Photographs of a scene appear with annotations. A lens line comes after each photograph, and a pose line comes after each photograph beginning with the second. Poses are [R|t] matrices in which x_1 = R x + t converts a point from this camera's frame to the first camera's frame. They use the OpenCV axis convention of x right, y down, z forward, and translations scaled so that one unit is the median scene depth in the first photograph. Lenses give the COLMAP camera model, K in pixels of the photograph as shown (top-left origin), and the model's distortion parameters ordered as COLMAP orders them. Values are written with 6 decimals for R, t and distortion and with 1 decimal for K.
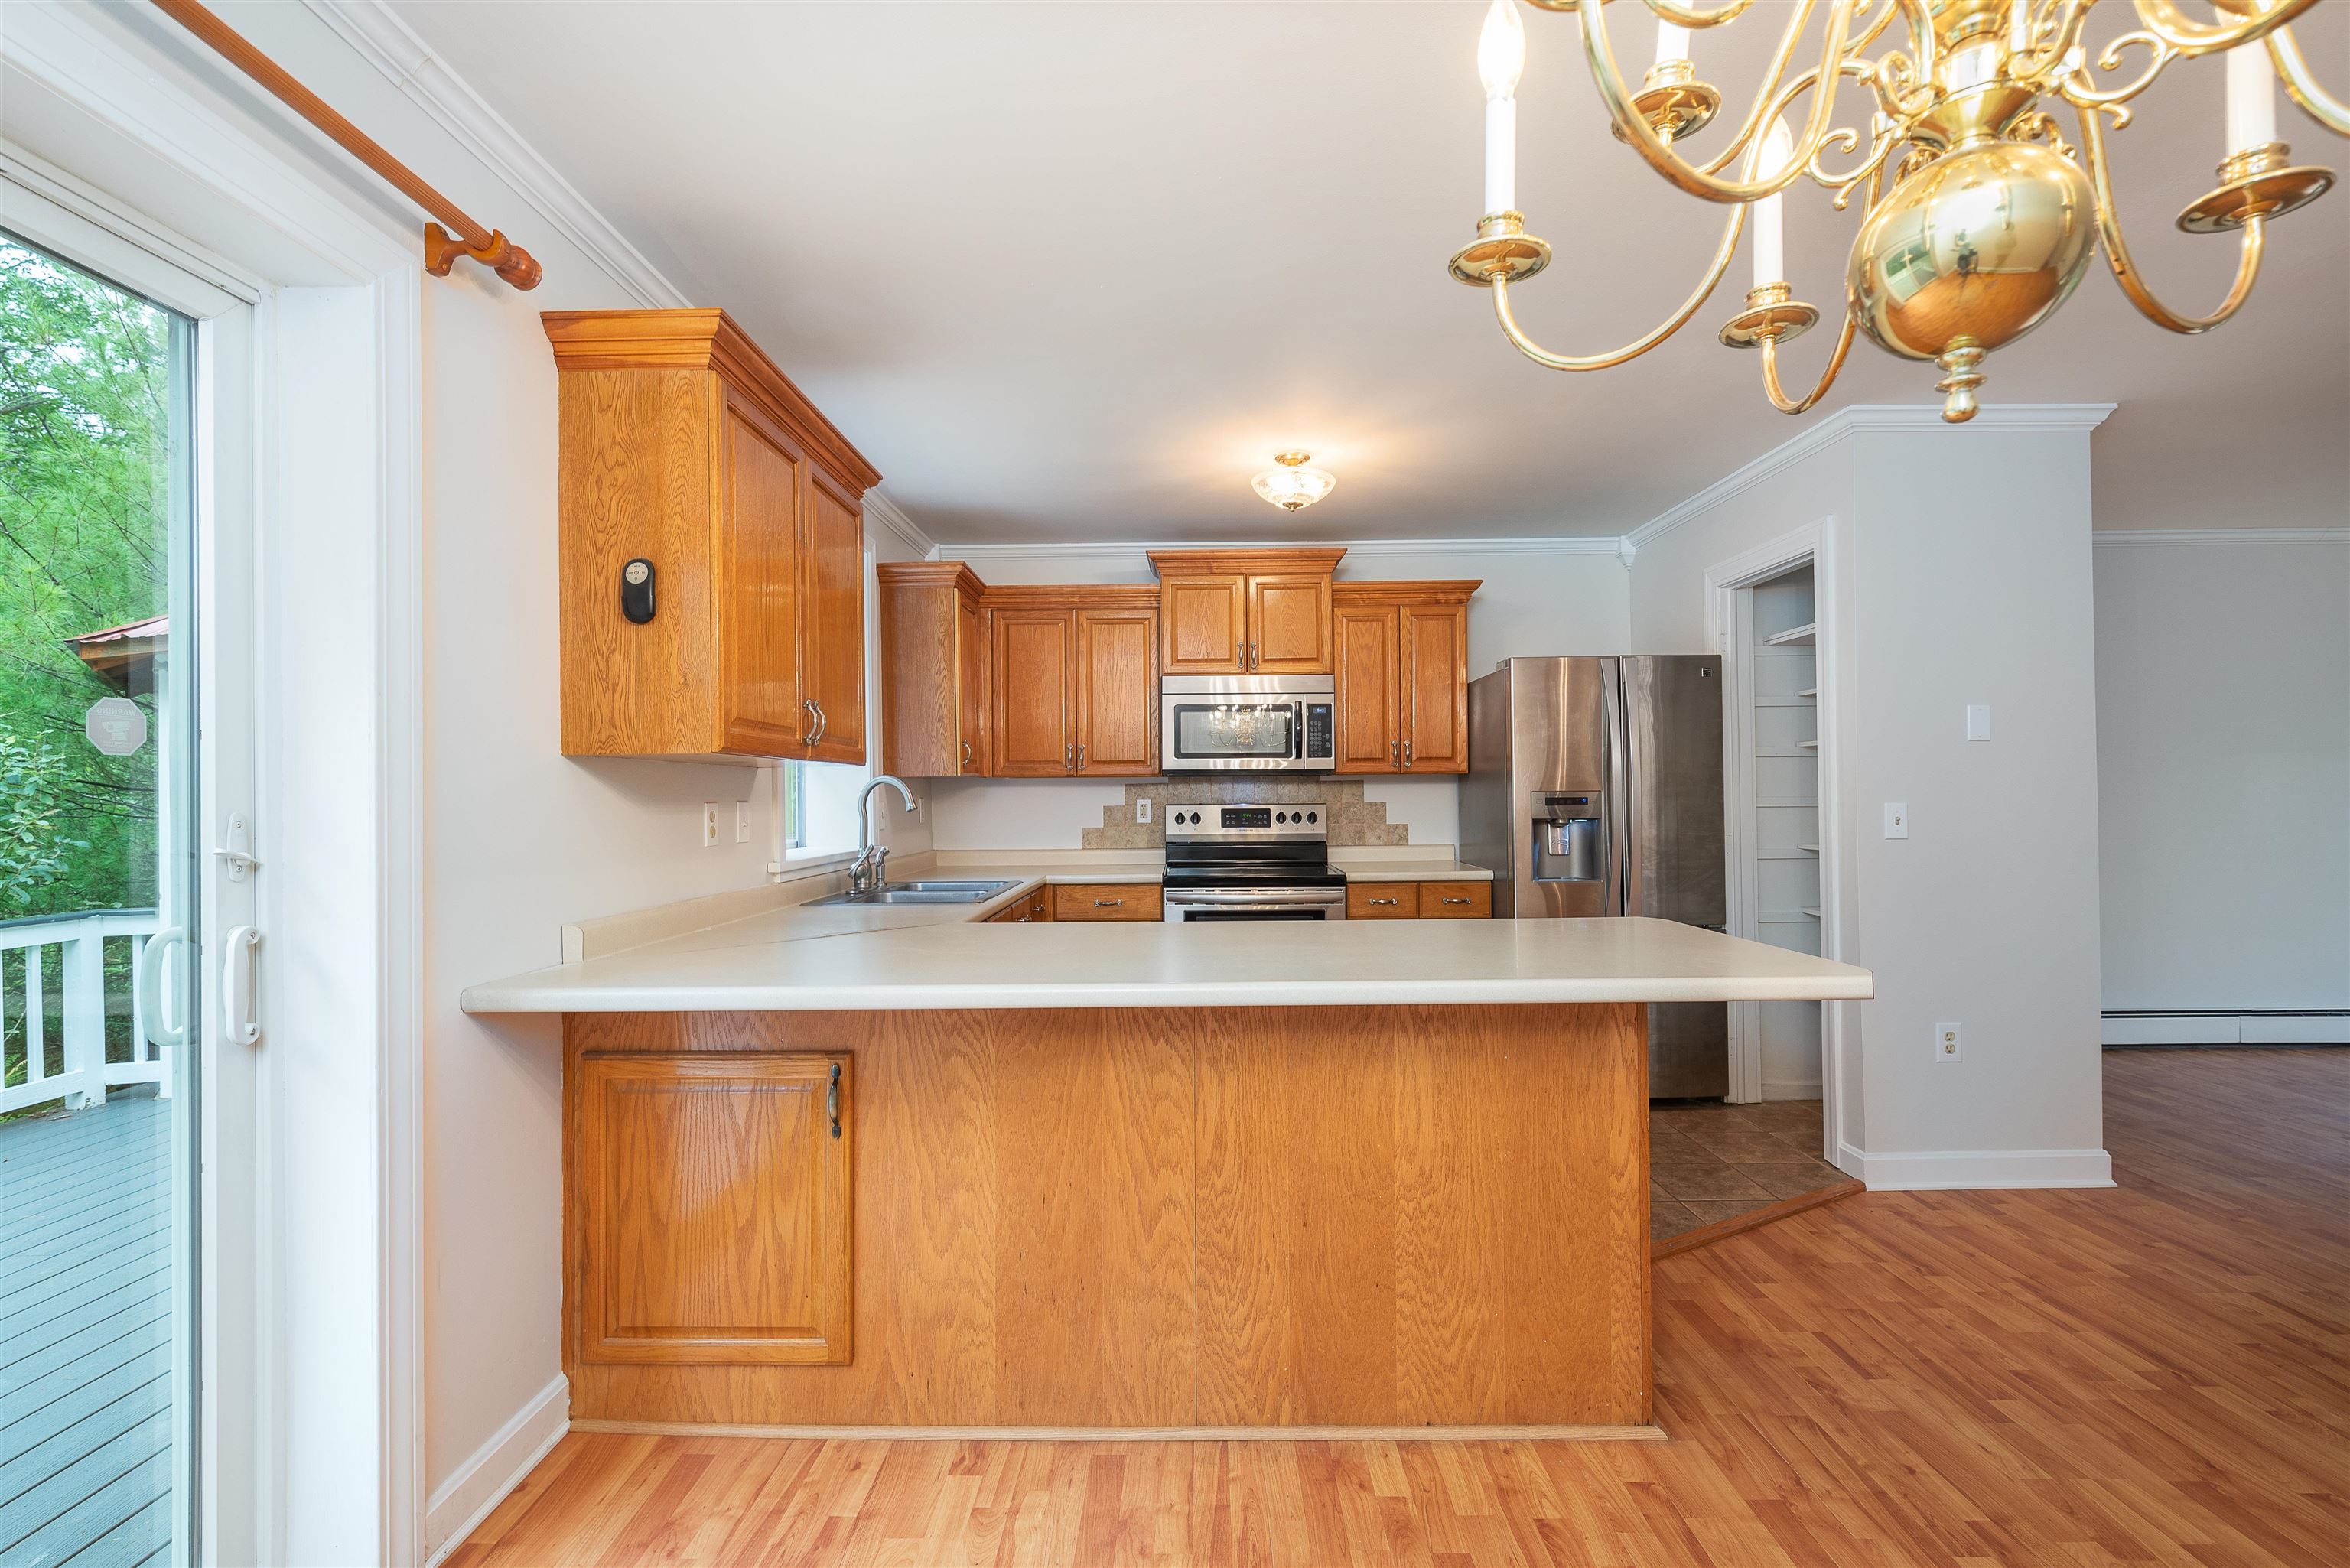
lens RADIAL K [[1012.9, 0, 1213.3], [0, 1012.9, 785.9], [0, 0, 1]] dist [0.001391, -0.000351]
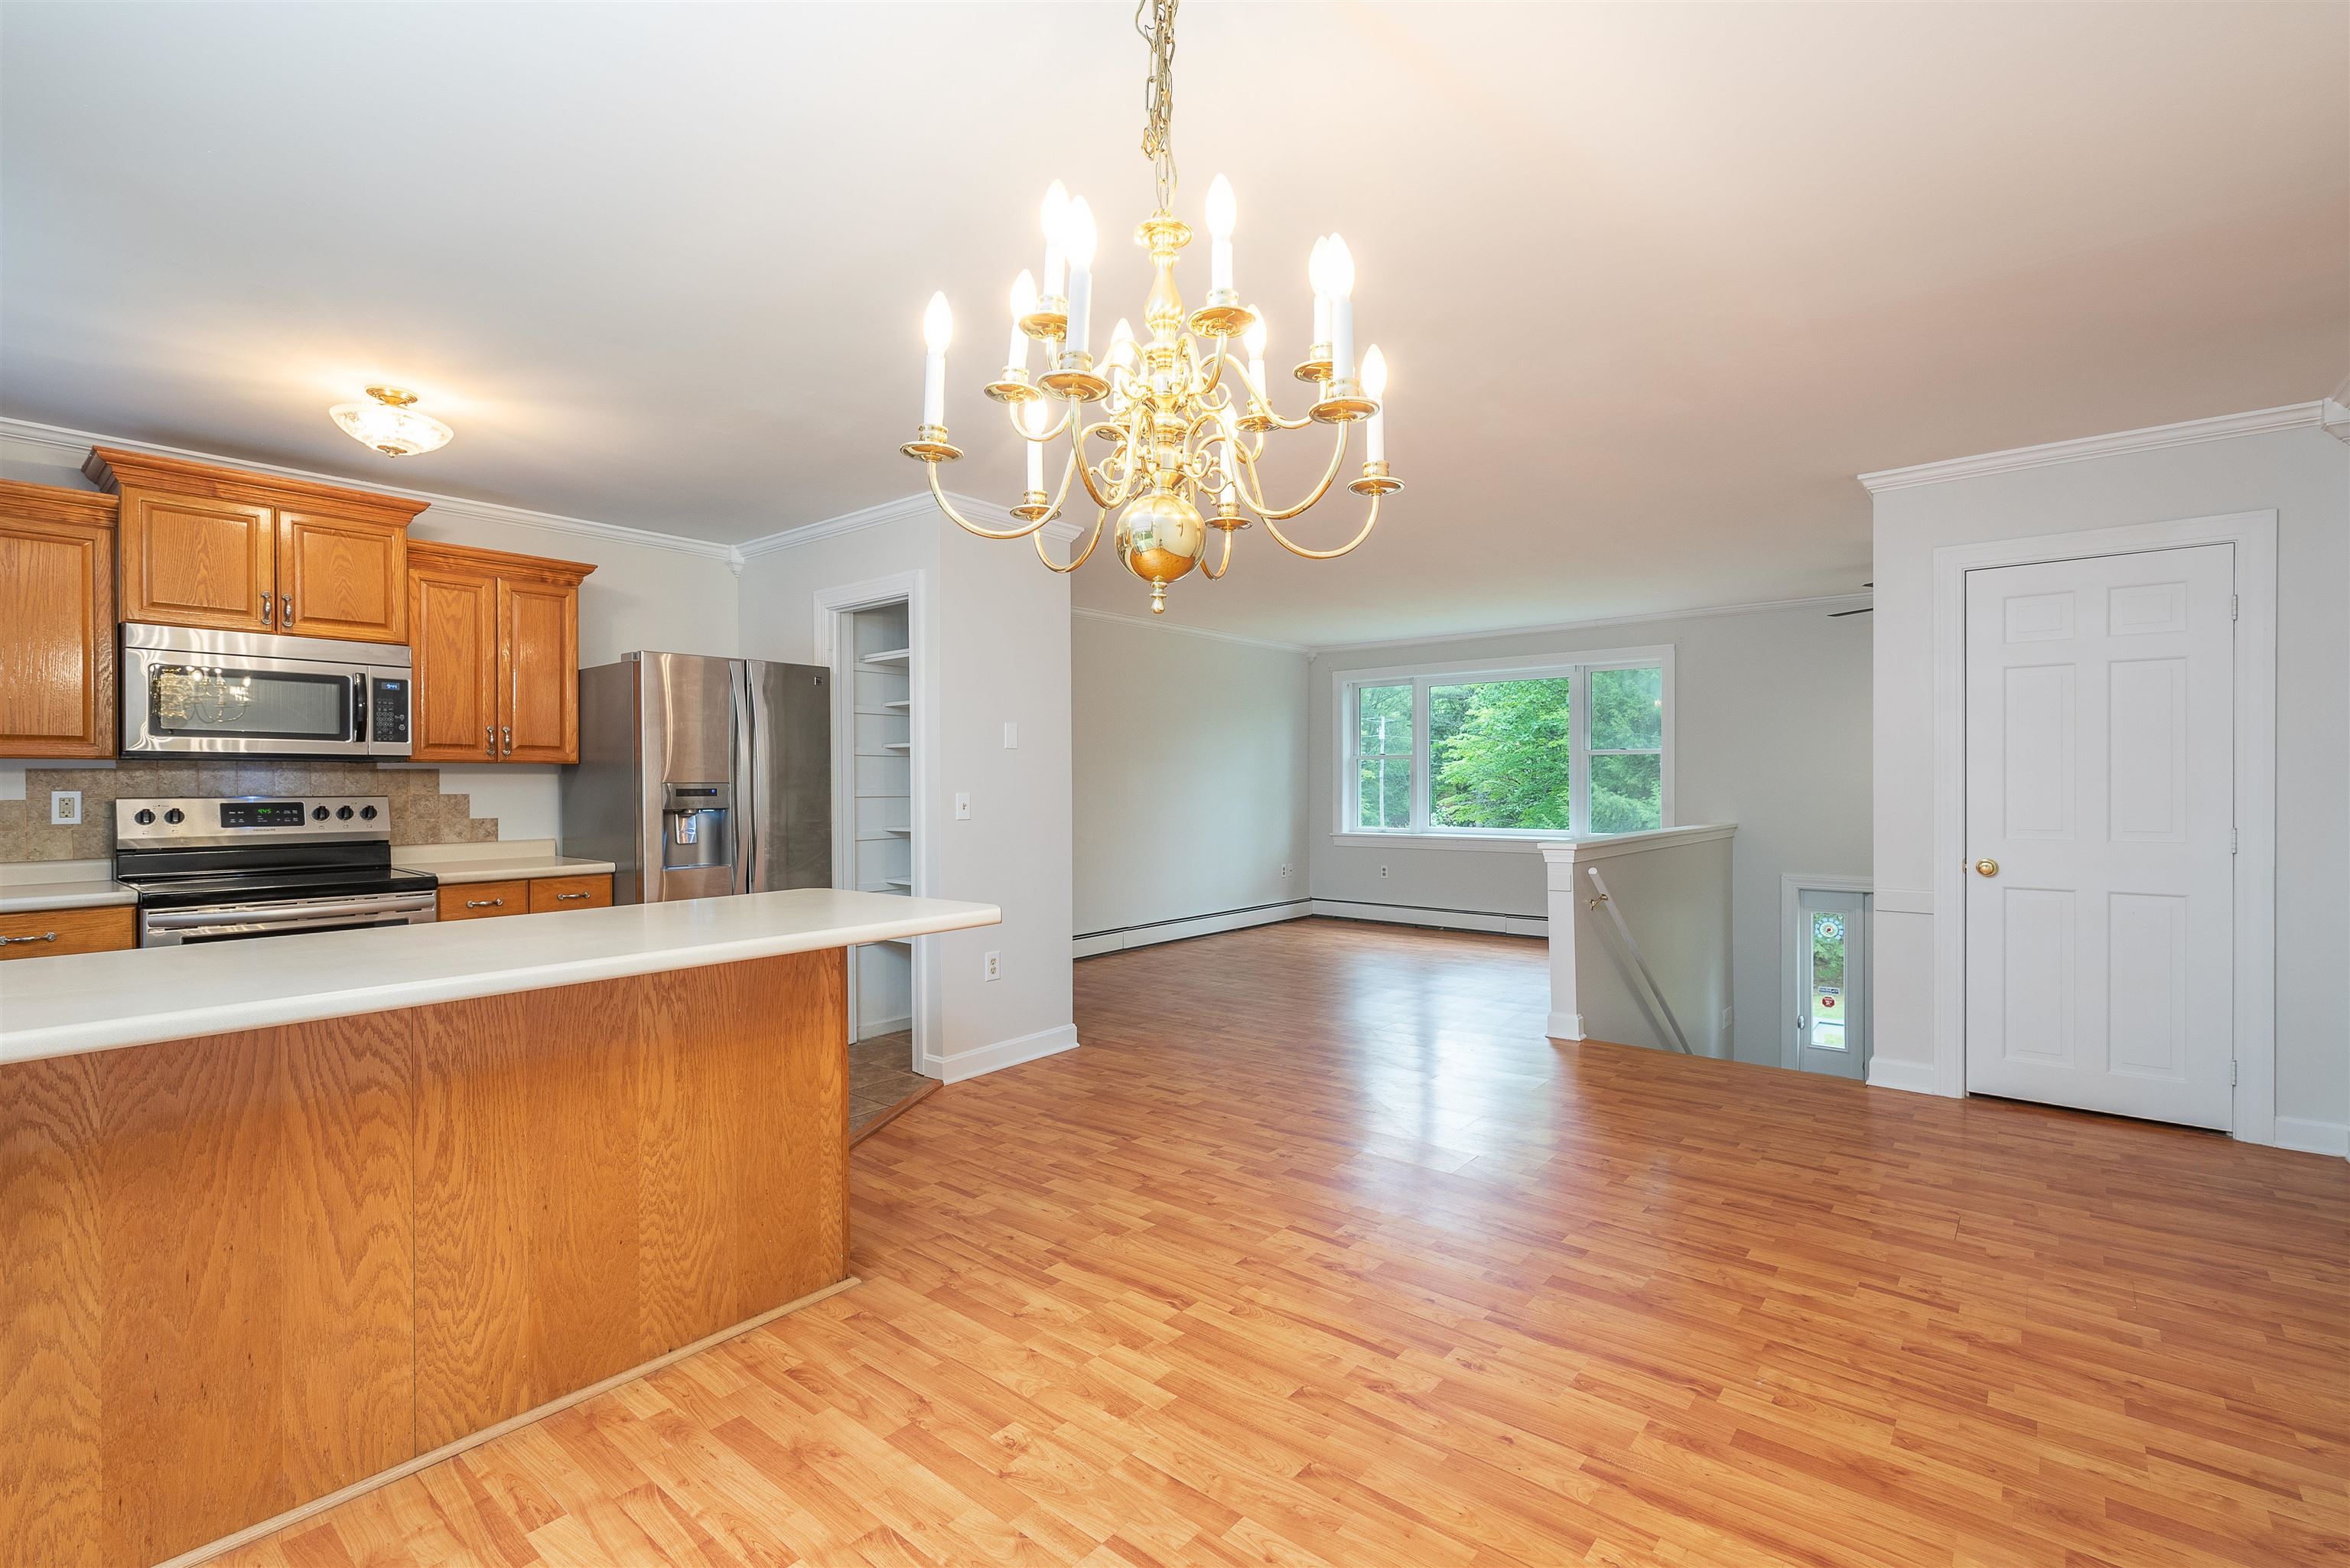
lens RADIAL K [[1016.7, 0, 1184.7], [0, 1016.7, 788.7], [0, 0, 1]] dist [-0.000458, -0.000461]
pose [[0.639202, 0.001729, 0.769037, -0.200616], [-0.009268, 0.999942, 0.005455, 0.001093], [-0.768983, -0.010614, 0.639182, -0.098967]]
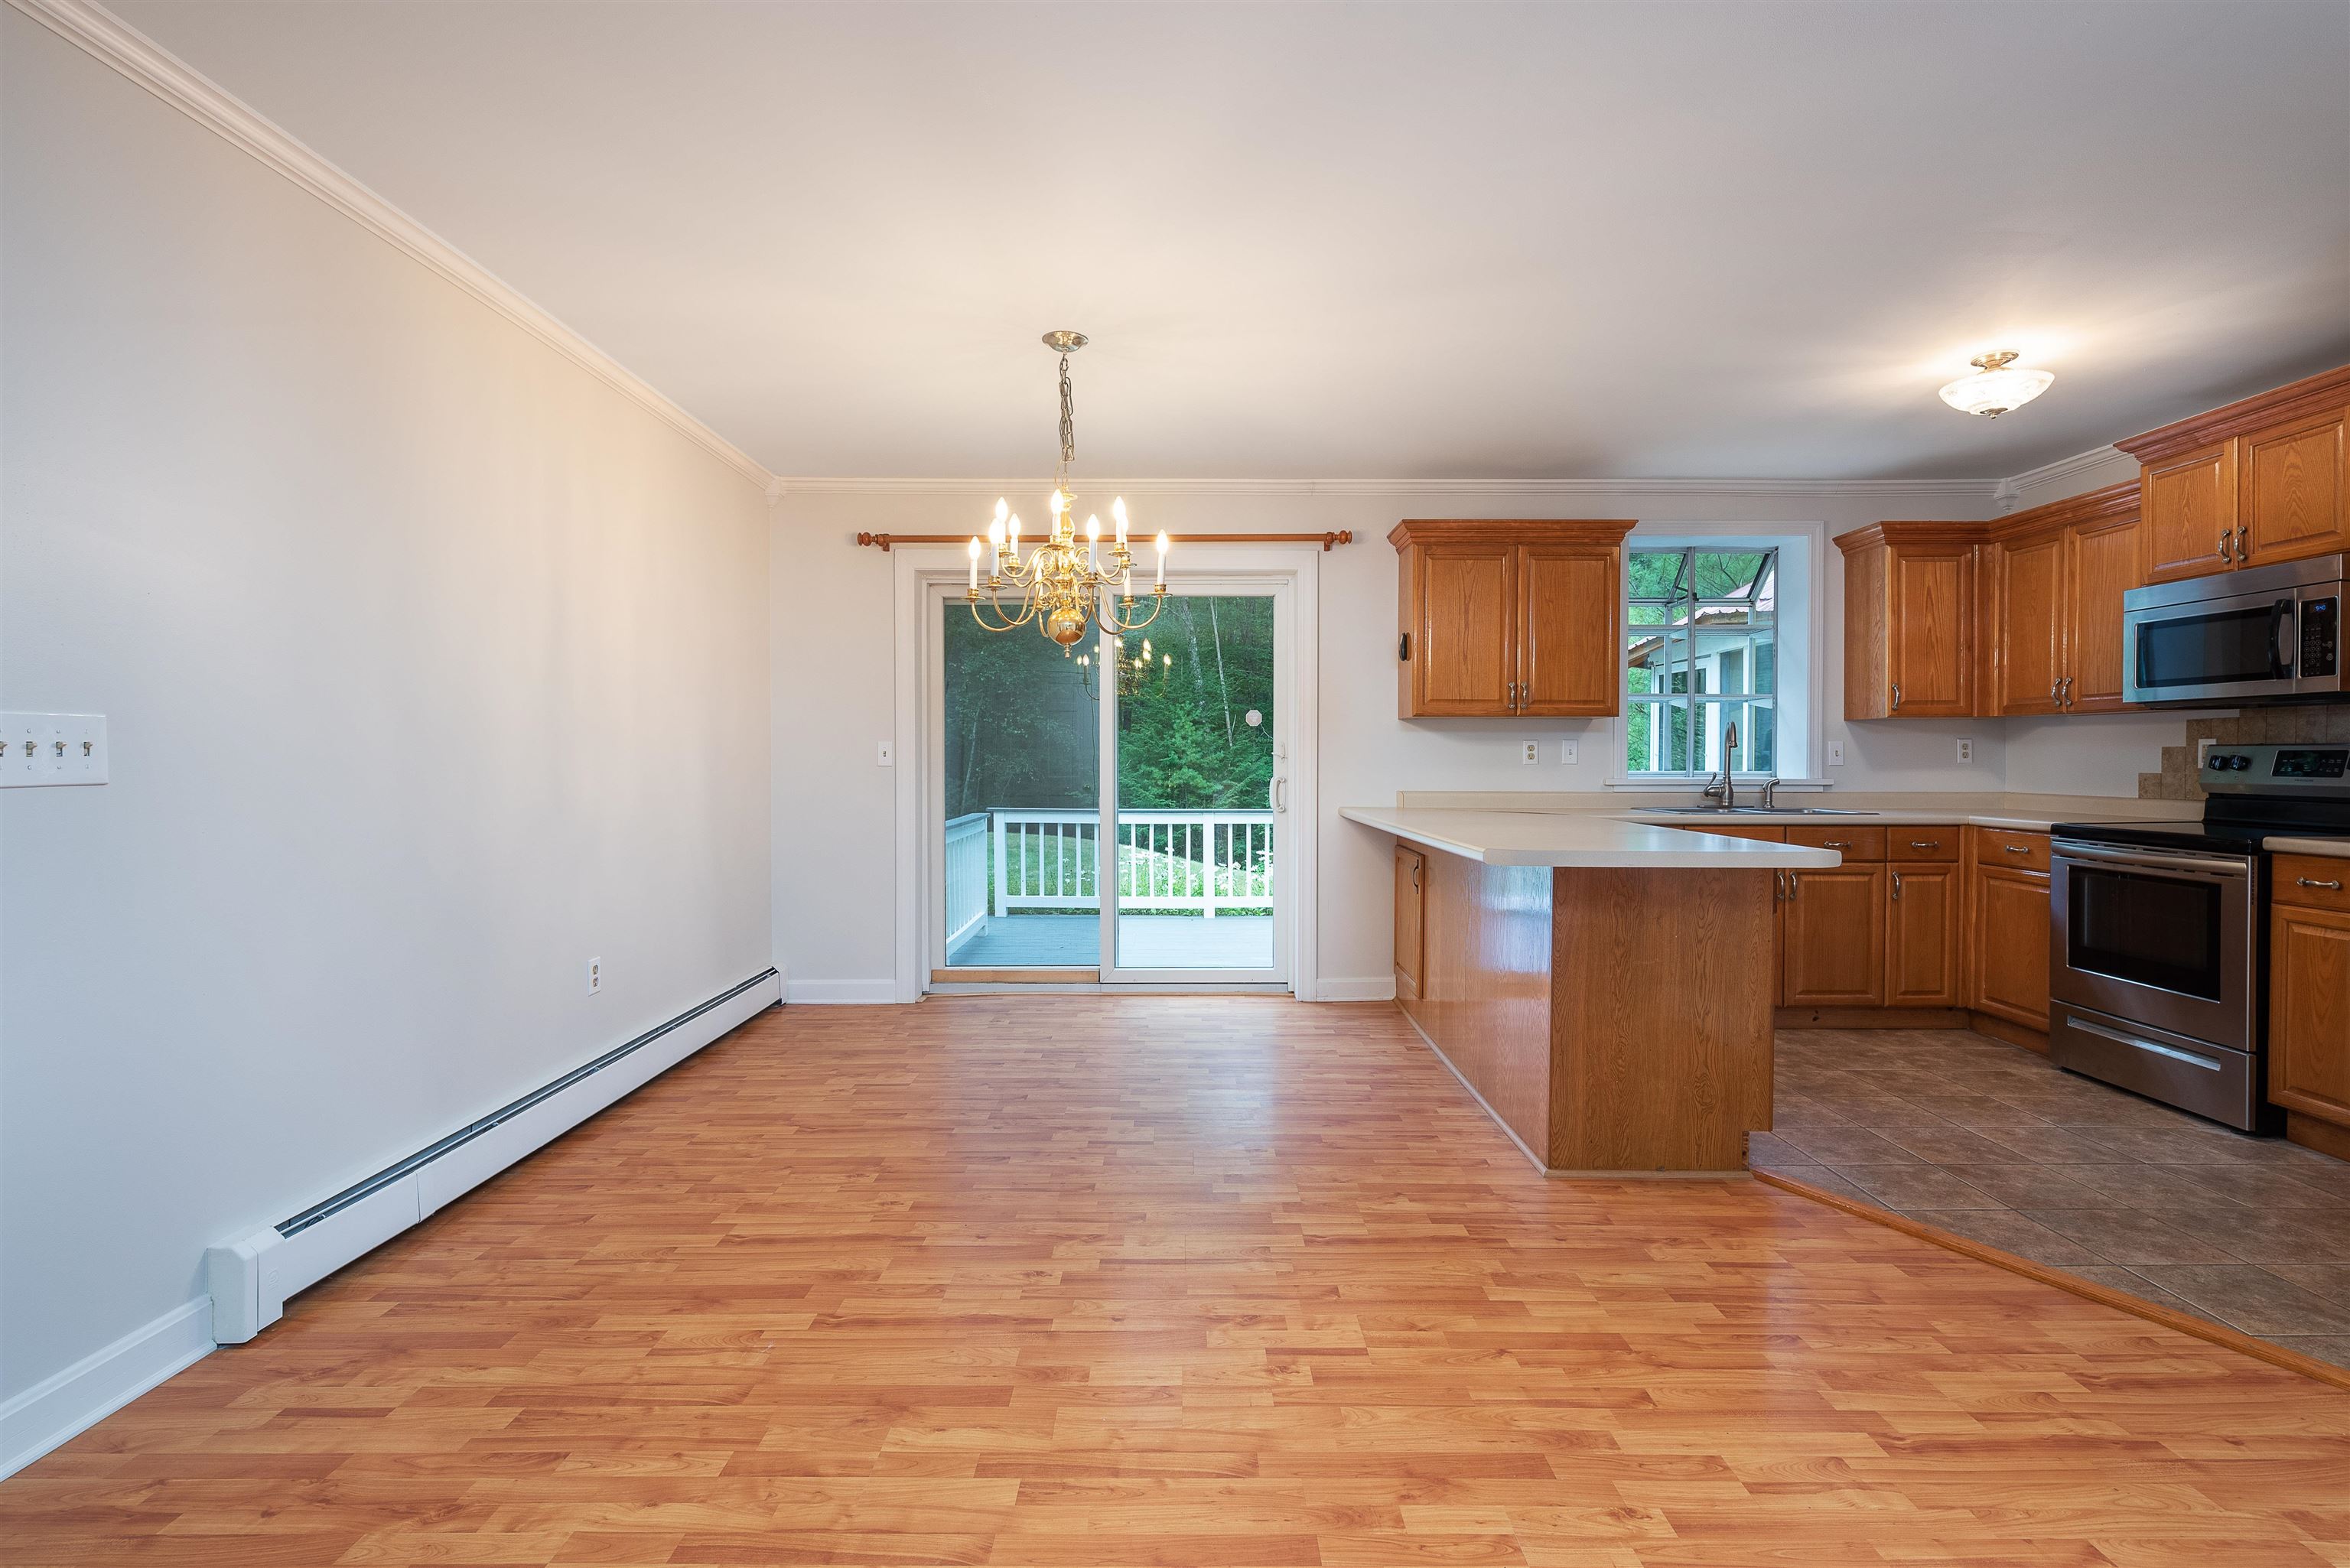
lens RADIAL K [[1105.1, 0, 1163.1], [0, 1105.1, 781.5], [0, 0, 1]] dist [0.000965, -0.000242]
pose [[-0.003640, 0.030769, -0.999520, 1.392038], [0.010189, 0.999476, 0.030730, 0.020624], [0.999941, -0.010072, -0.003952, 0.327753]]
